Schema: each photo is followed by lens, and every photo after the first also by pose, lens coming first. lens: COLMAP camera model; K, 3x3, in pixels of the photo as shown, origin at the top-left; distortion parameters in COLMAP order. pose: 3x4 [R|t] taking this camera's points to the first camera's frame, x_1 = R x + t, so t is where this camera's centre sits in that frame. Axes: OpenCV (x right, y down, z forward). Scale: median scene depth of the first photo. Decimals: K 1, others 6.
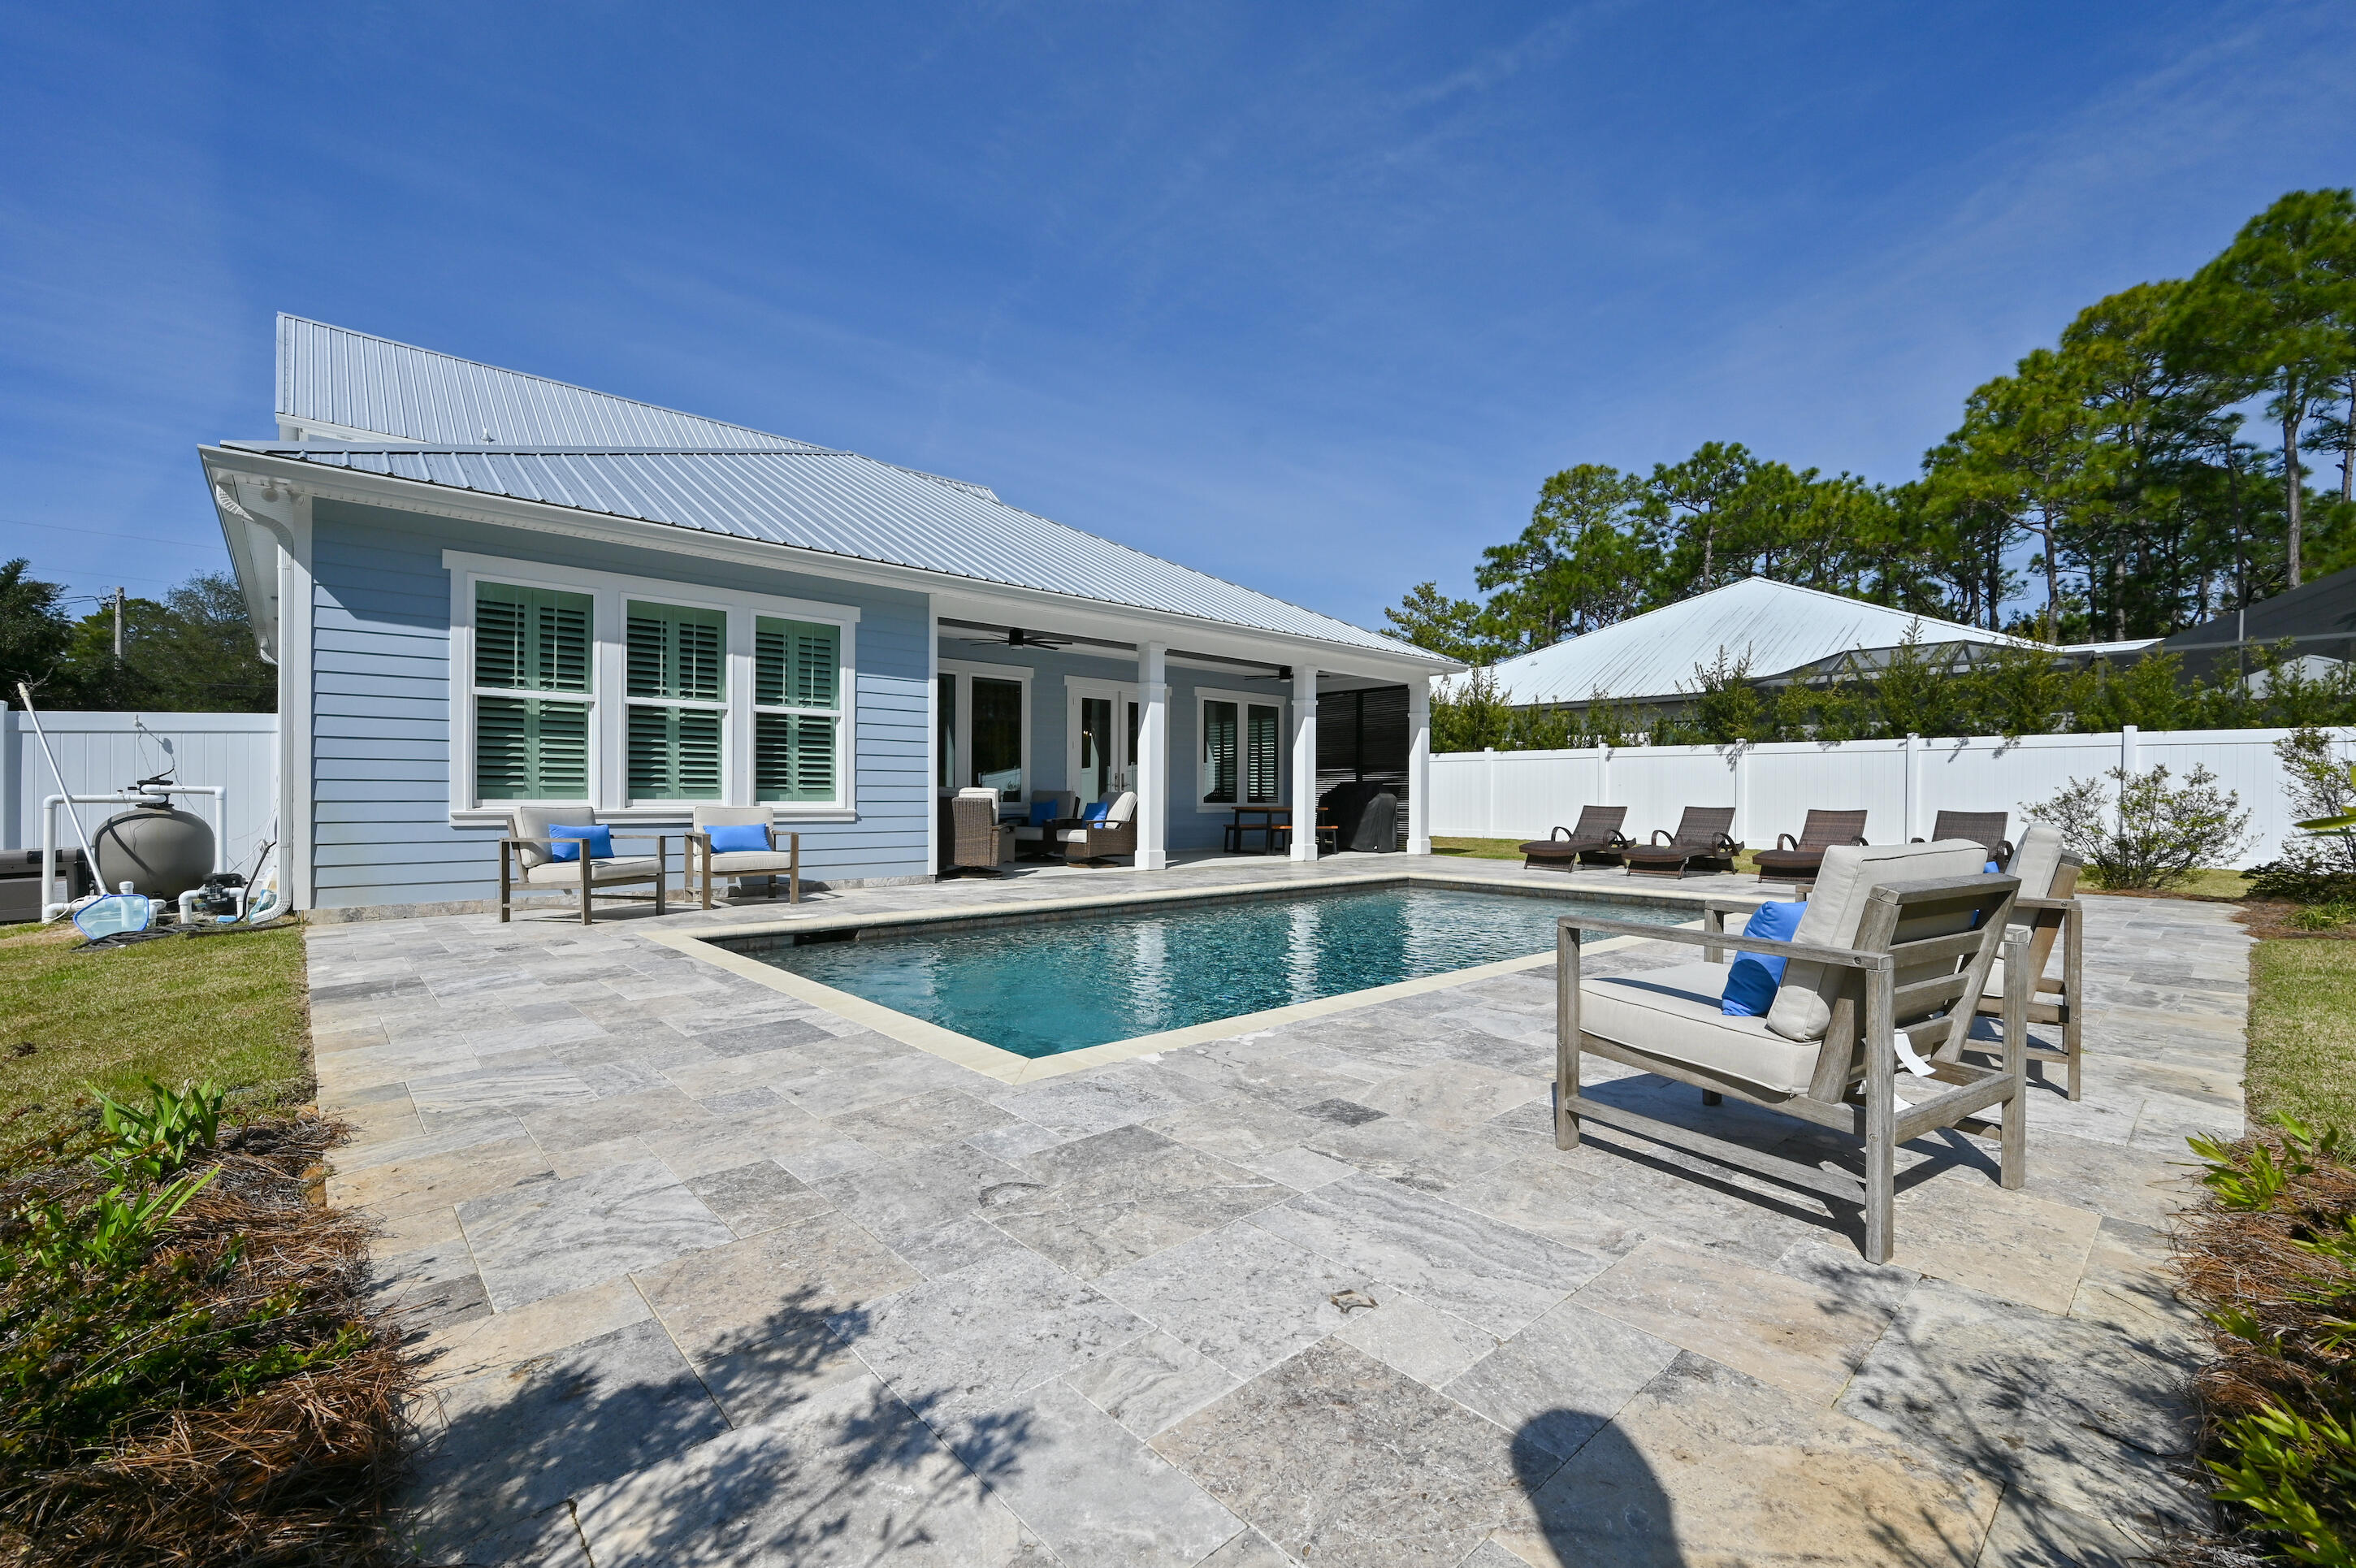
lens RADIAL K [[1066.0, 0, 1178.0], [0, 1066.0, 784.0], [0, 0, 1]] dist [-0.002497, -0.000090]
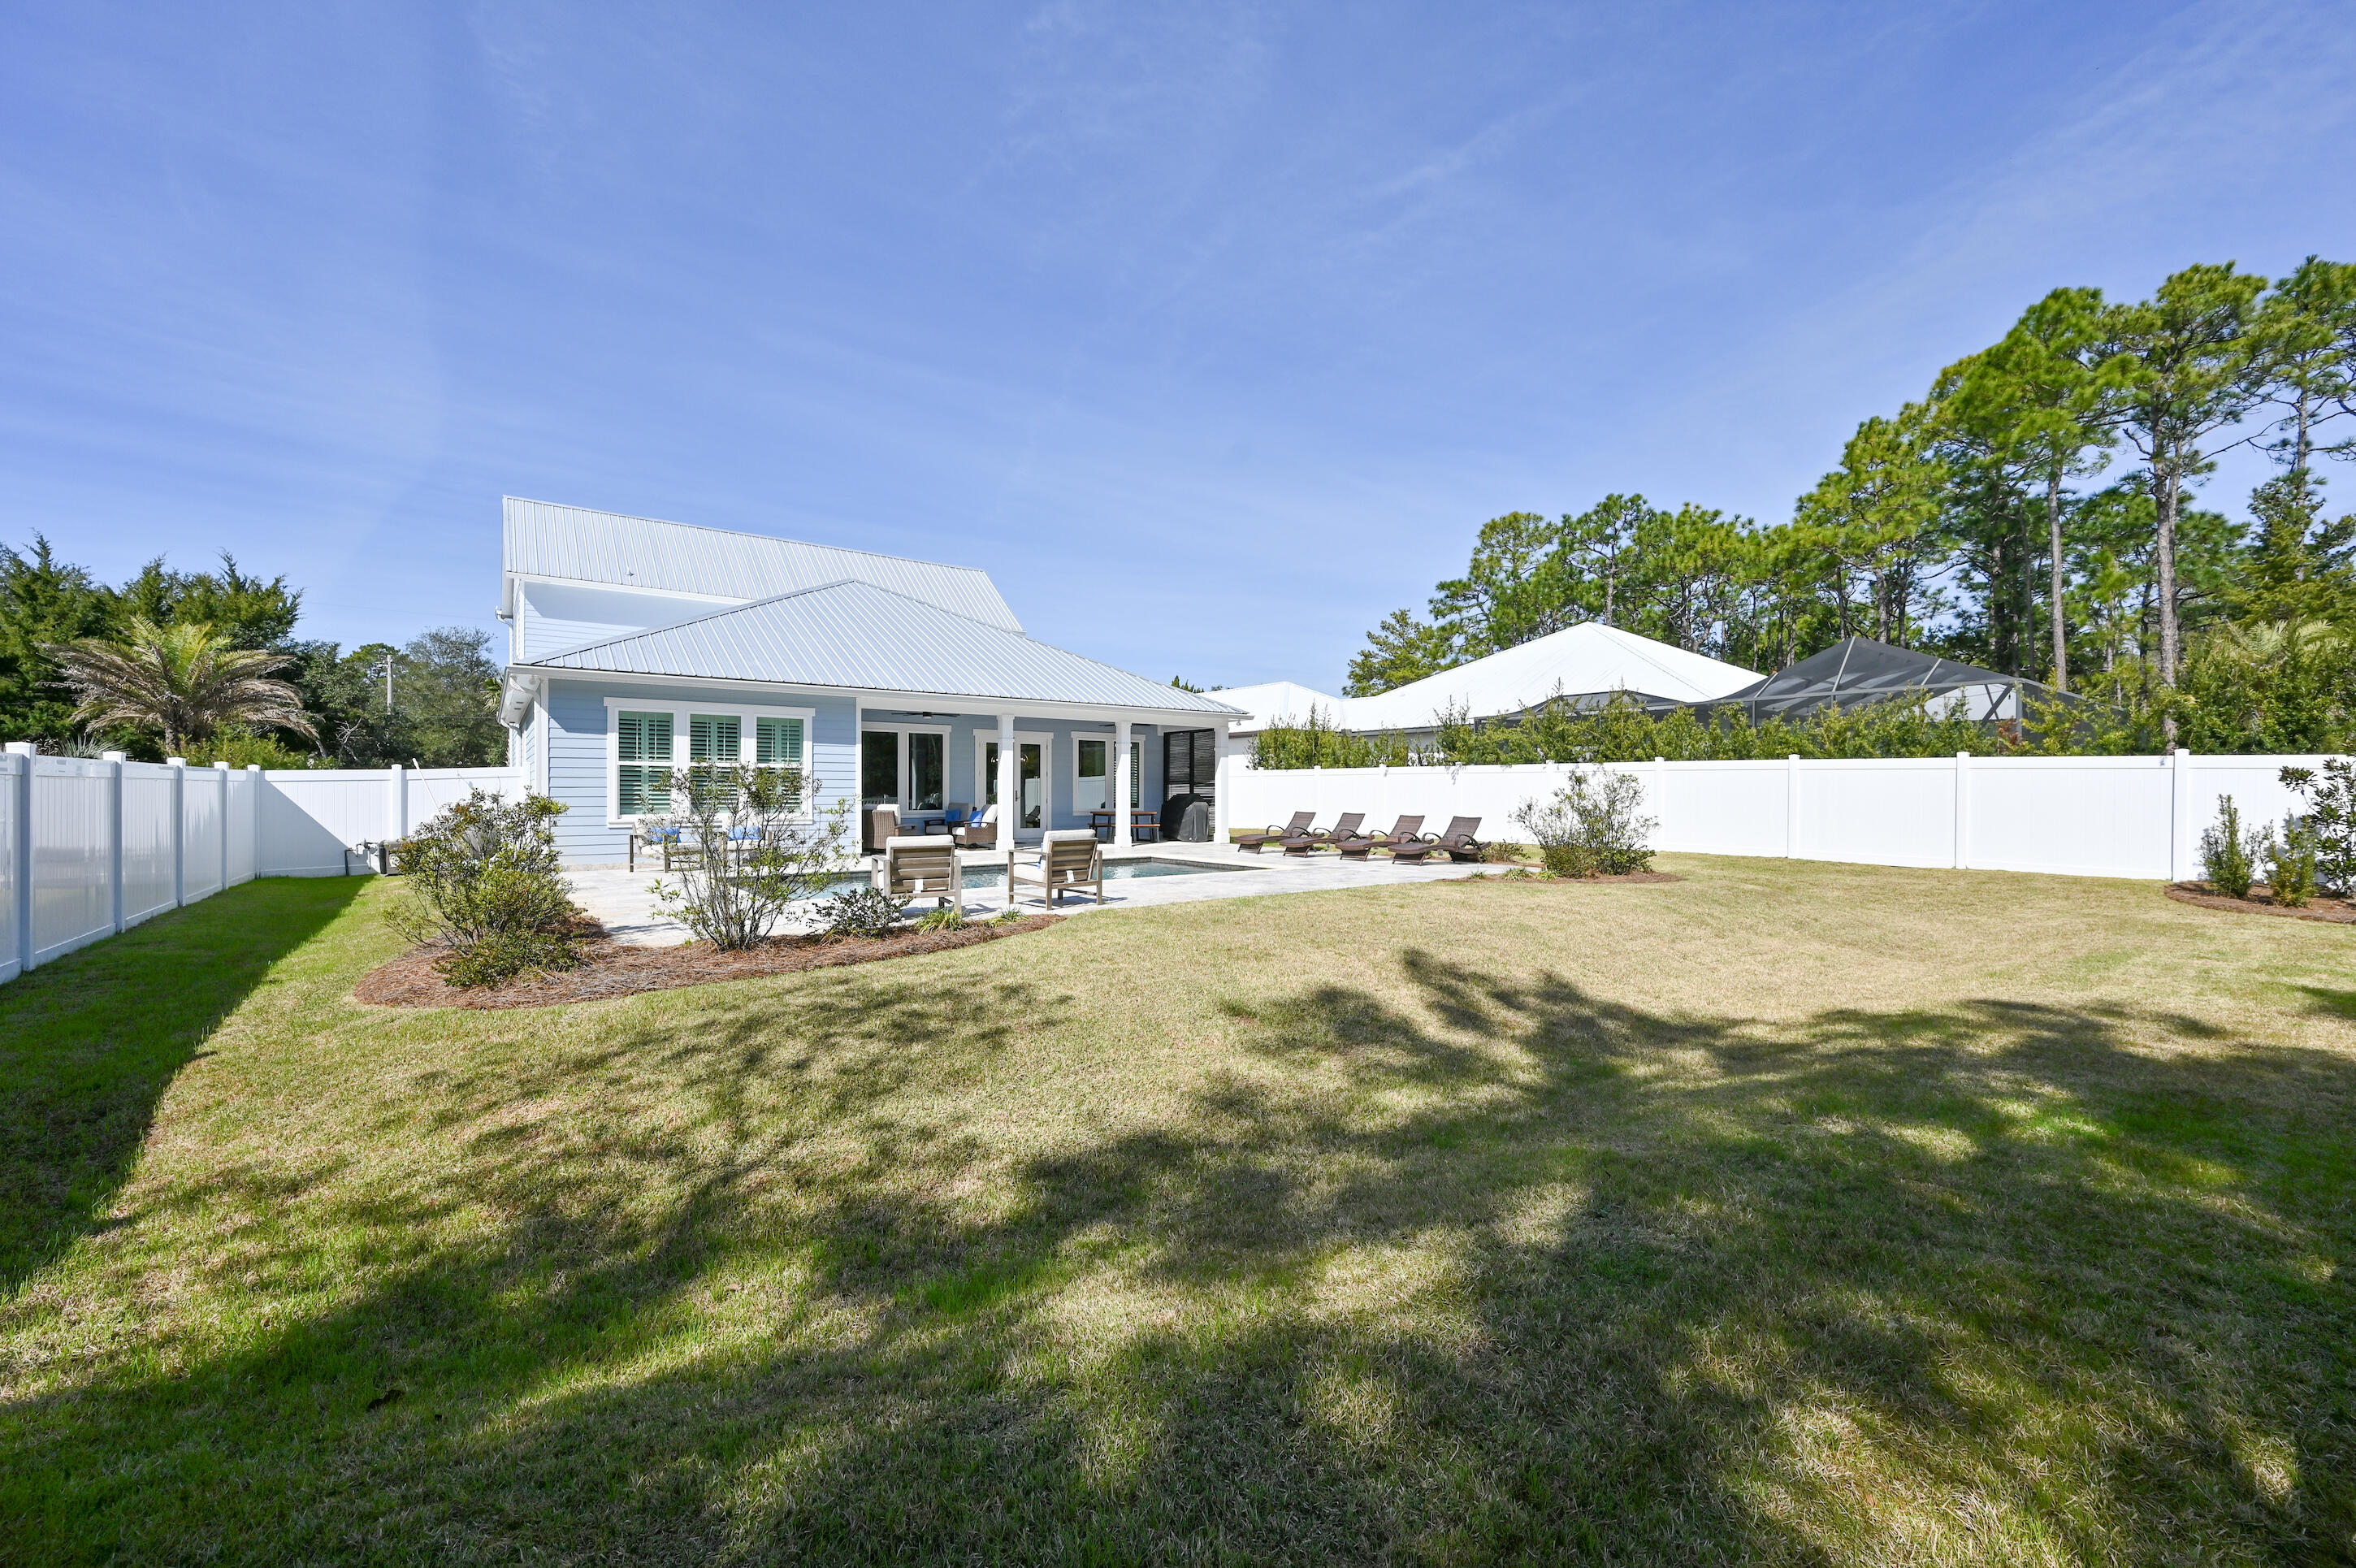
lens RADIAL K [[1056.3, 0, 1178.0], [0, 1056.3, 784.0], [0, 0, 1]] dist [0.004006, 0.000345]
pose [[0.994322, -0.004267, -0.106328, 0.303260], [0.005080, 0.999960, 0.007375, -0.025015], [0.106292, -0.007873, 0.994304, -0.440993]]
